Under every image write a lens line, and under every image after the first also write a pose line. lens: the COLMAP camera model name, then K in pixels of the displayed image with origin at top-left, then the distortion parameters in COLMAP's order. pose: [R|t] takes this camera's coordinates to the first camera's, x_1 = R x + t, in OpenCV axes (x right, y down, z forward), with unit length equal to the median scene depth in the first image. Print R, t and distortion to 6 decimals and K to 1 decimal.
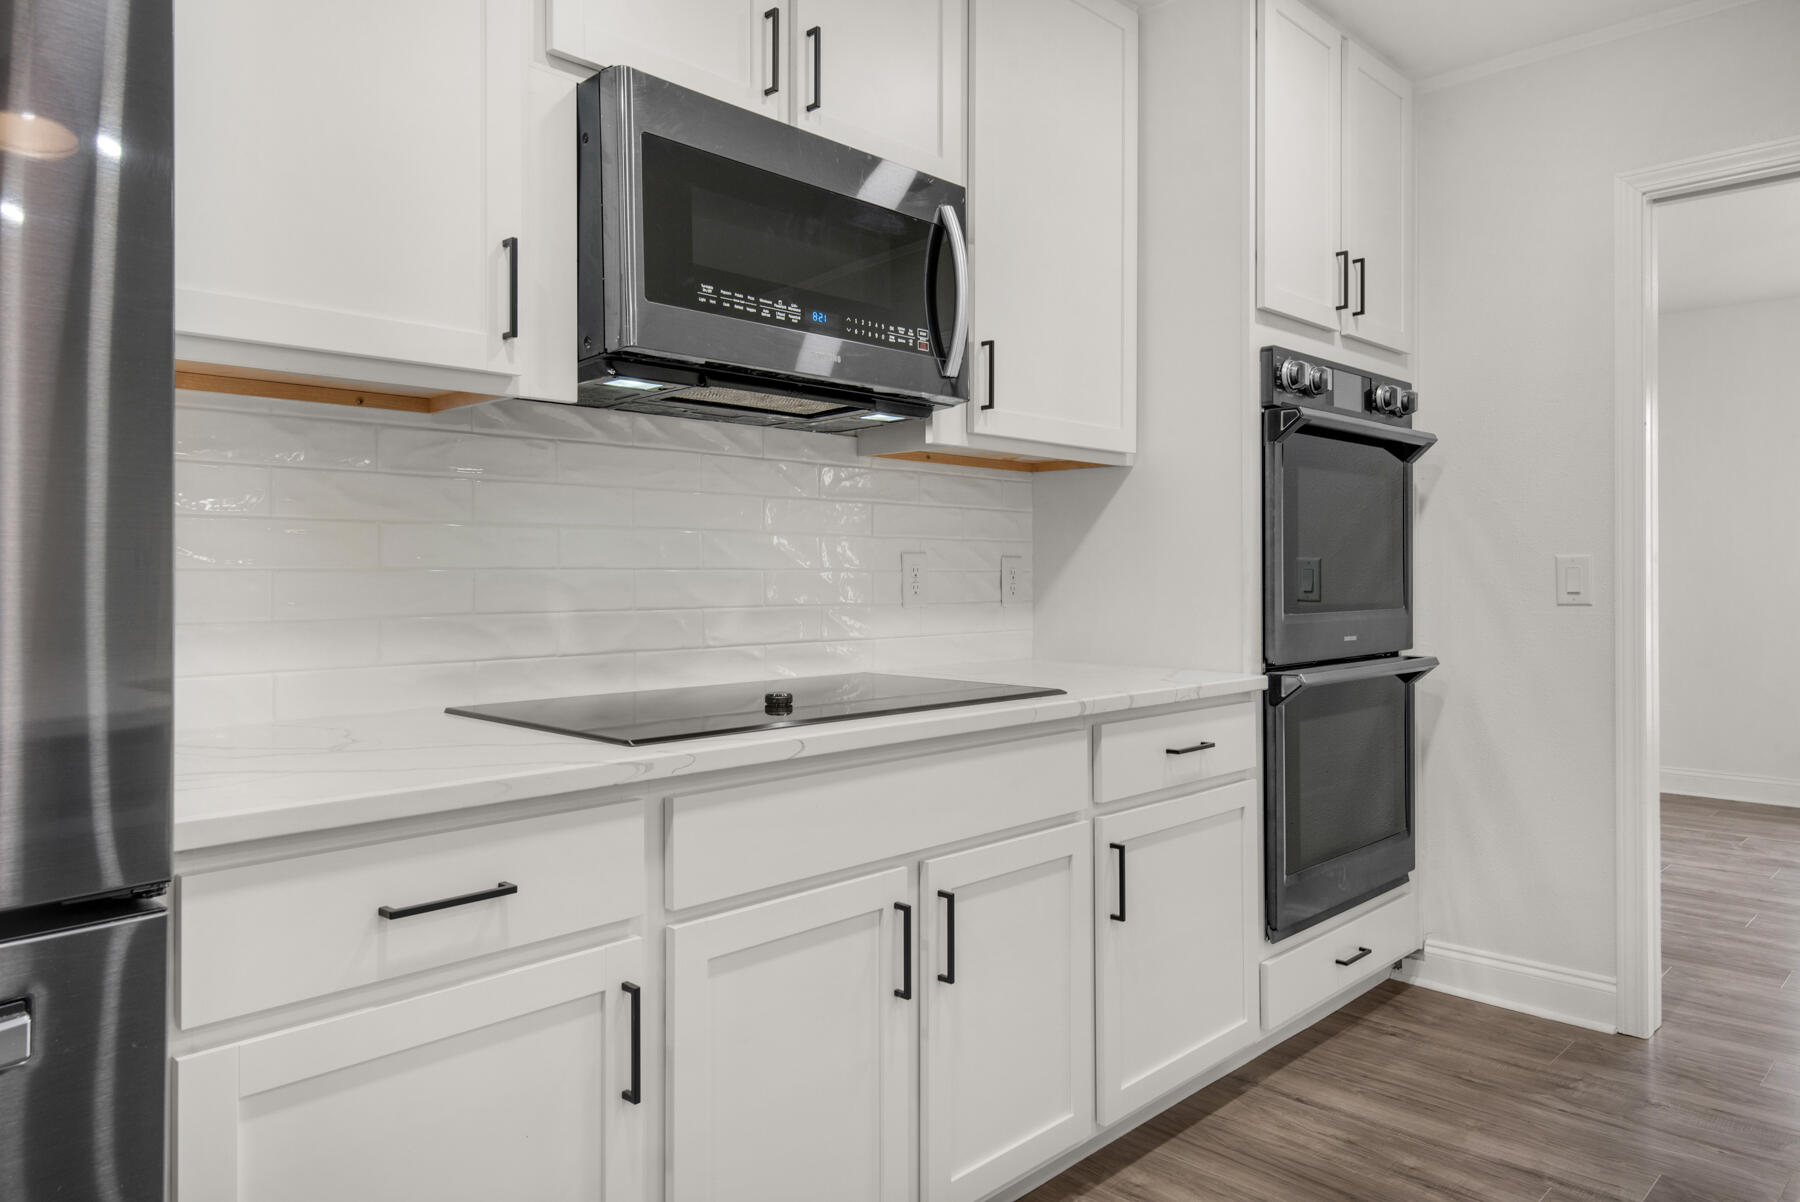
lens RADIAL K [[1275.6, 0, 899.1], [0, 1275.6, 562.4], [0, 0, 1]] dist [0.005692, 0.001130]
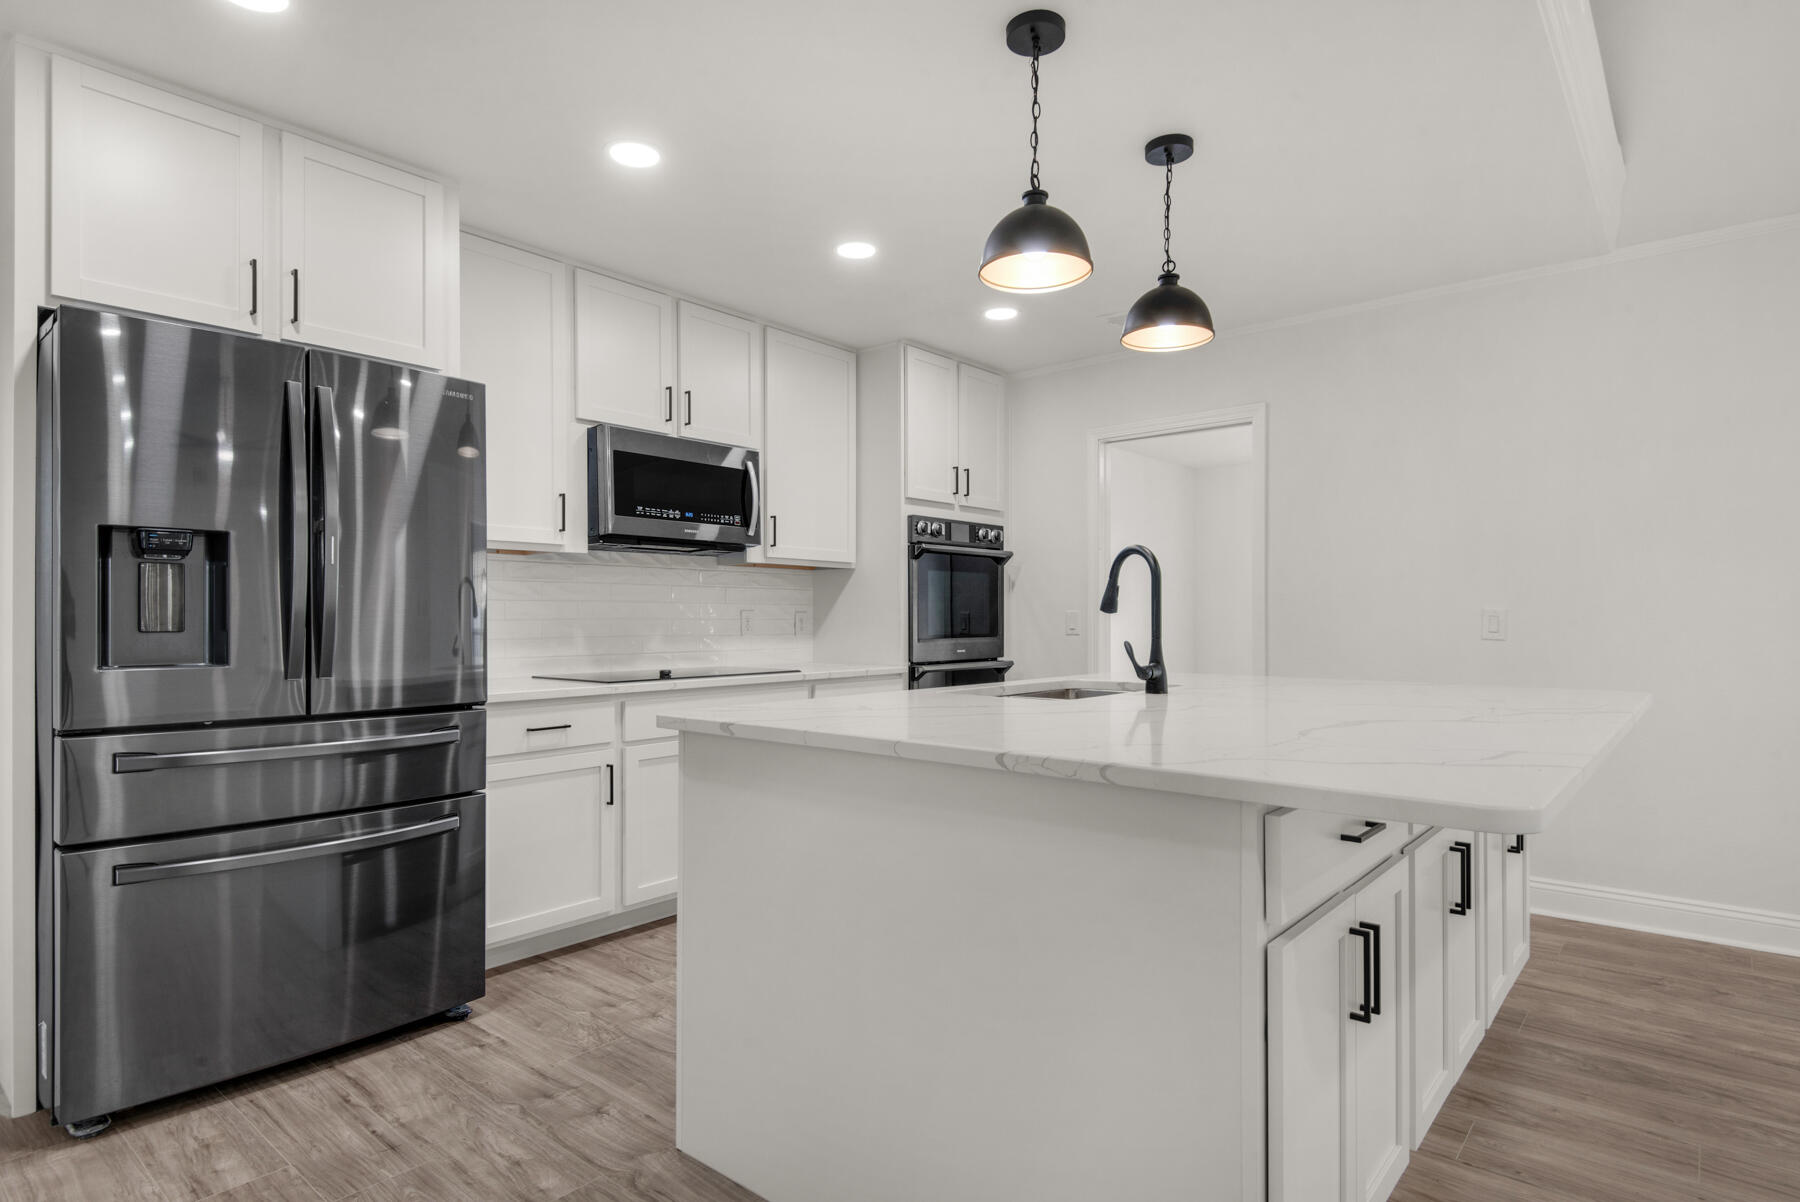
lens RADIAL K [[959.0, 0, 902.1], [0, 959.0, 619.3], [0, 0, 1]] dist [-0.000612, -0.000368]
pose [[0.996167, -0.001737, 0.087453, 0.180011], [0.001096, 0.999972, 0.007380, -0.006454], [-0.087463, -0.007256, 0.996141, -0.845244]]
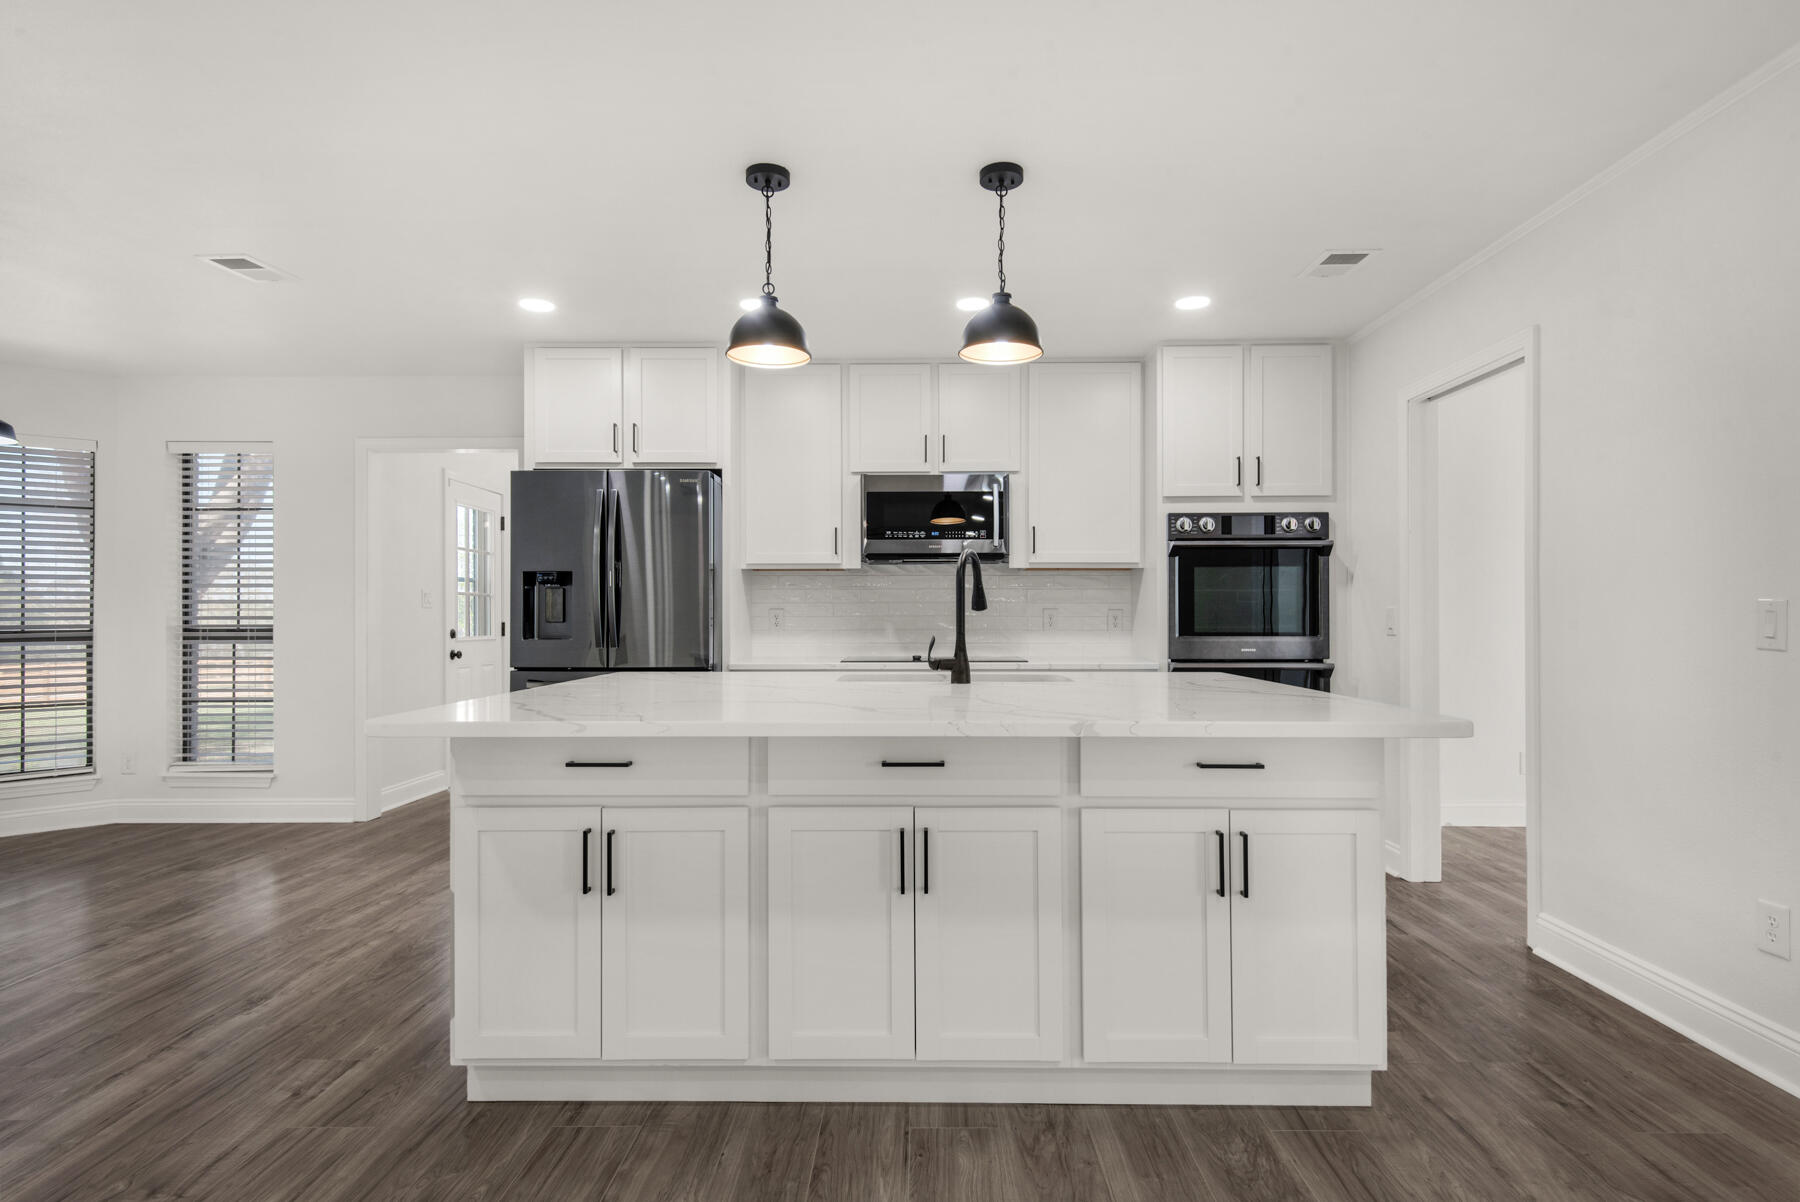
lens RADIAL K [[957.9, 0, 900.0], [0, 957.9, 601.0], [0, 0, 1]] dist [-0.002026, -0.000641]
pose [[0.701085, -0.012783, -0.712963, 1.496823], [0.006433, 0.999912, -0.011603, -0.004073], [0.713049, 0.003549, 0.701105, -0.666979]]
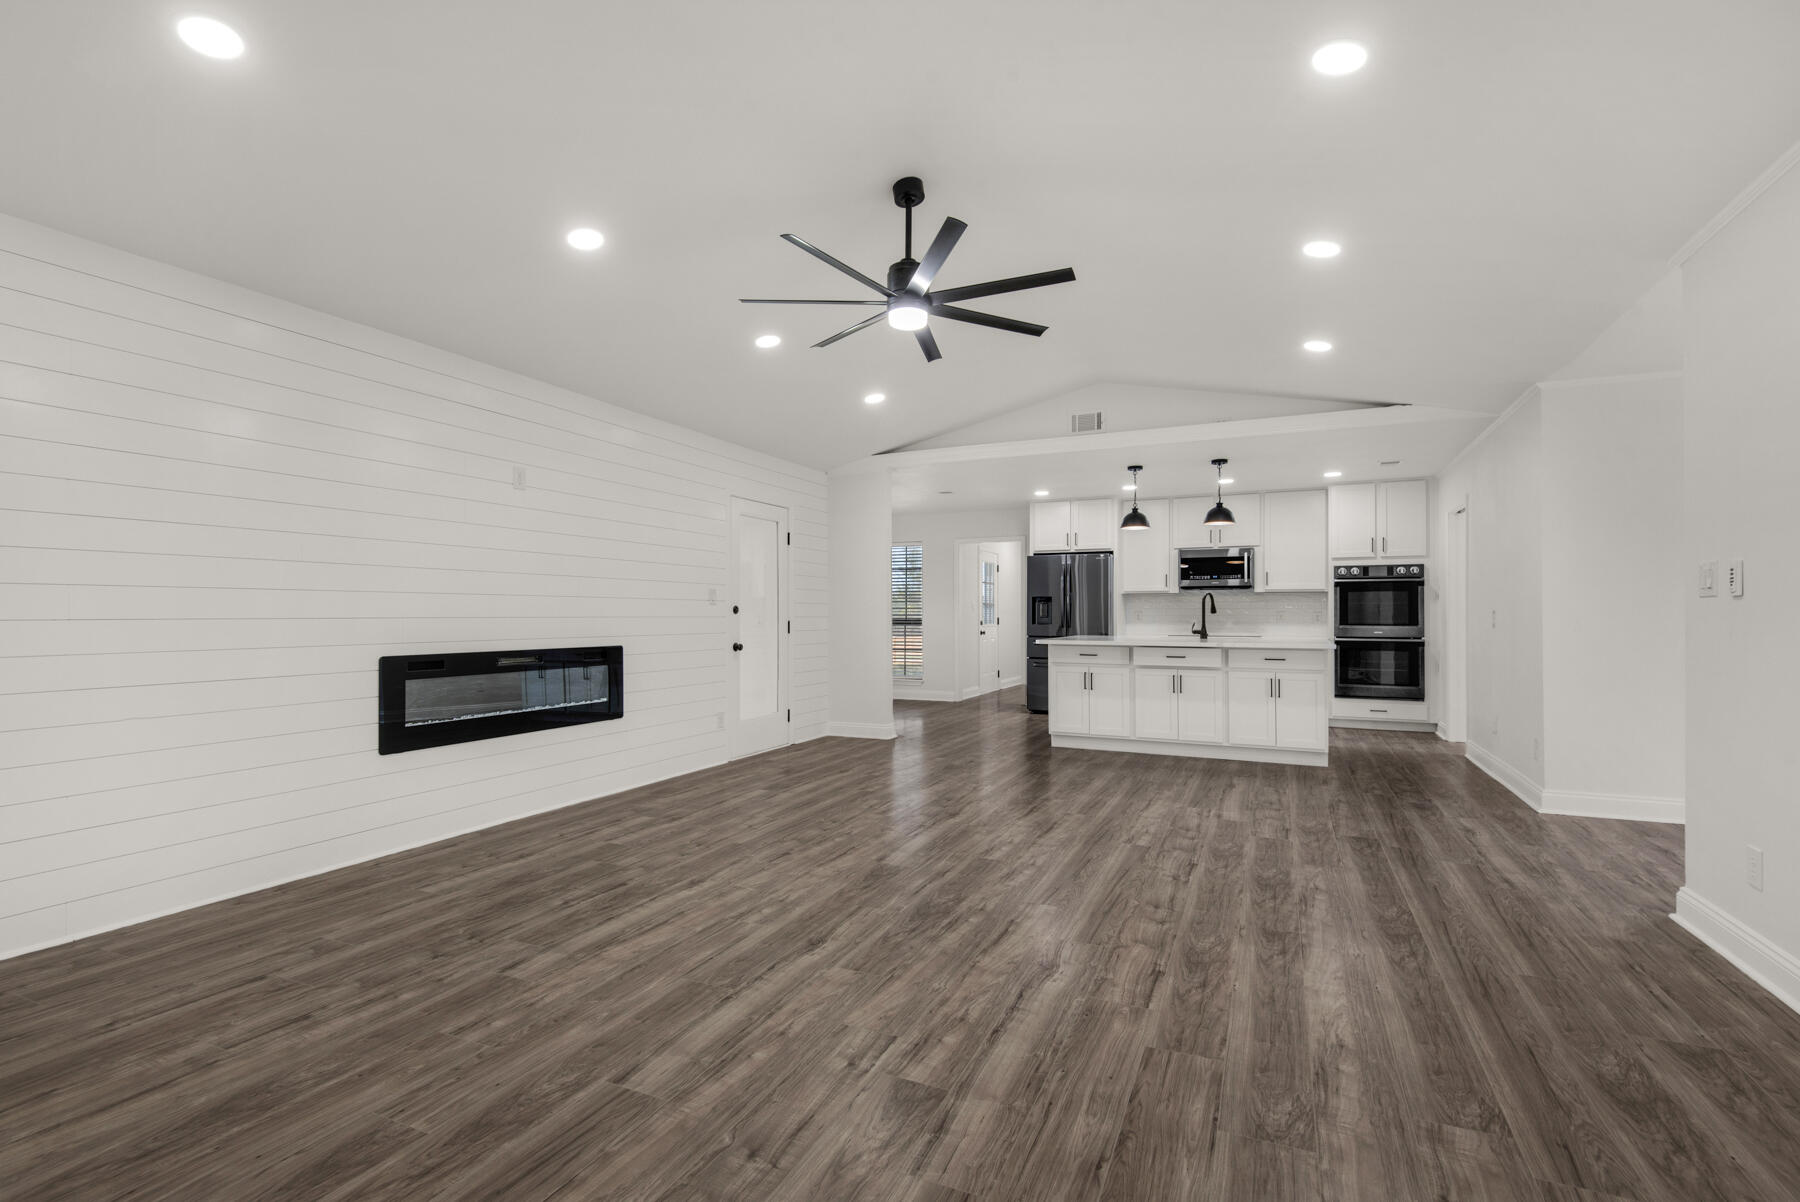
lens RADIAL K [[836.9, 0, 911.9], [0, 836.9, 638.0], [0, 0, 1]] dist [0.032894, -0.027600]
pose [[0.377841, 0.025760, -0.925512, 3.276017], [0.004536, 0.999549, 0.029672, -0.013129], [0.925859, -0.015409, 0.377554, -2.025280]]
